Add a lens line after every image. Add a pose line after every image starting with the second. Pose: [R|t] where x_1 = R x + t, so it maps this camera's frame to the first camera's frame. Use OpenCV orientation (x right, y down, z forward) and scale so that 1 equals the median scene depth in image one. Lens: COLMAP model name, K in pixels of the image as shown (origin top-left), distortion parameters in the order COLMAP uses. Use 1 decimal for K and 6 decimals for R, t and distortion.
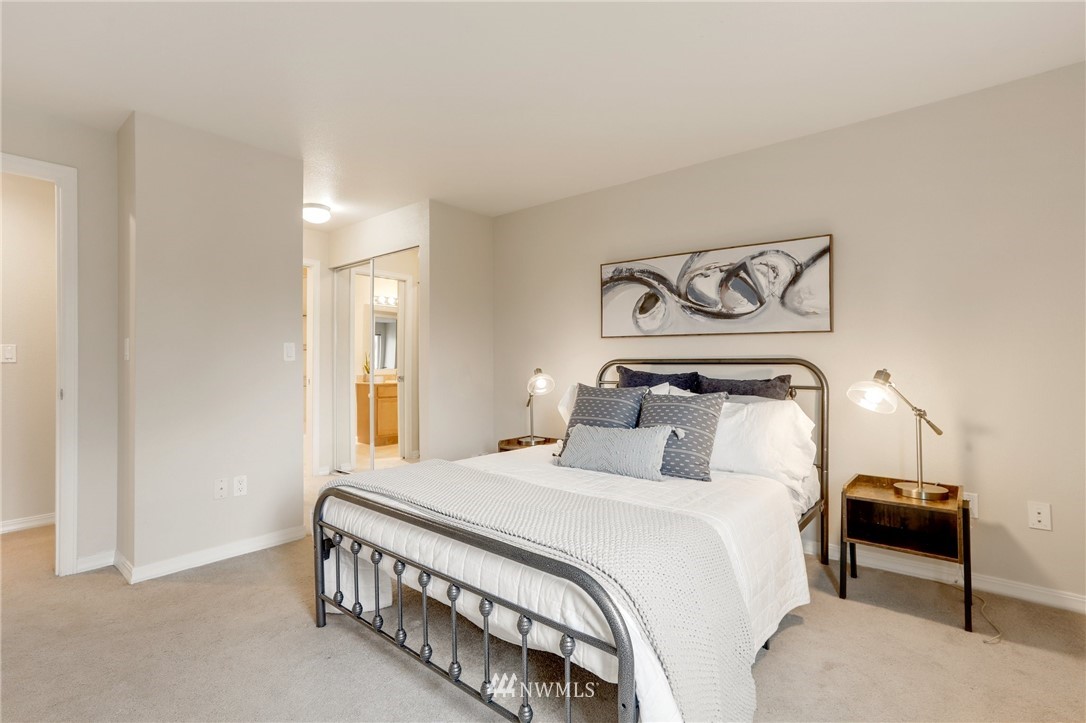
lens RADIAL K [[501.3, 0, 538.2], [0, 501.3, 353.6], [0, 0, 1]] dist [-0.033904, 0.014490]
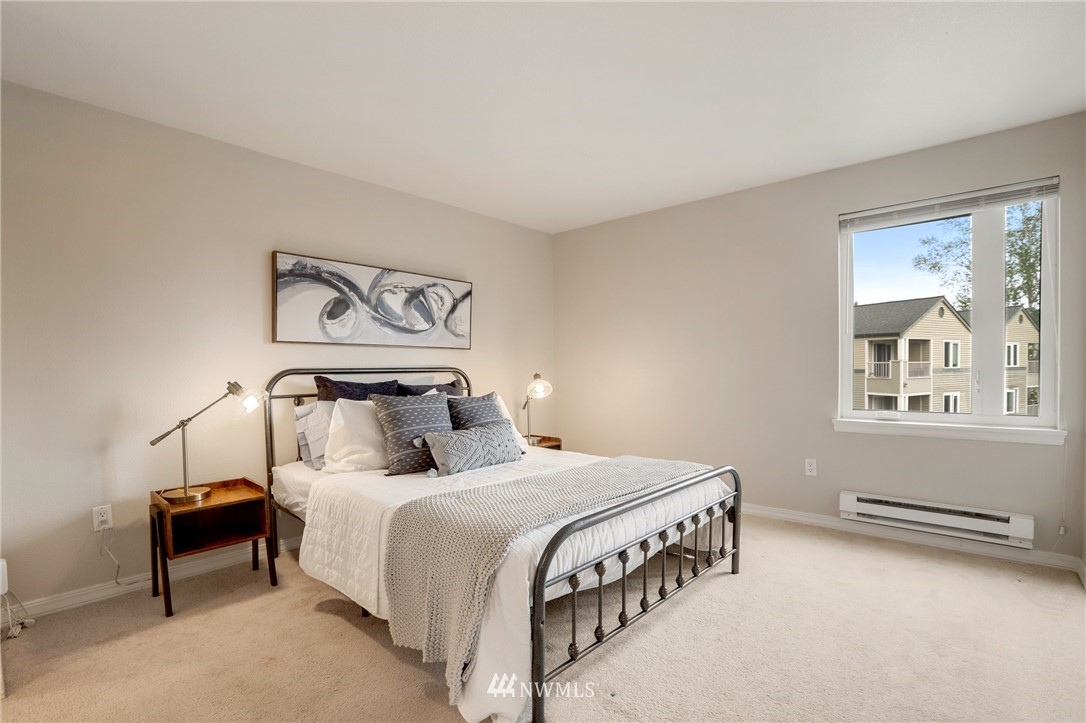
lens RADIAL K [[501.3, 0, 538.0], [0, 501.3, 373.3], [0, 0, 1]] dist [-0.033904, 0.014490]
pose [[0.060174, -0.006316, 0.998168, -0.743611], [-0.003485, 0.999973, 0.006537, 0.013813], [-0.998182, -0.003872, 0.060150, 0.610771]]
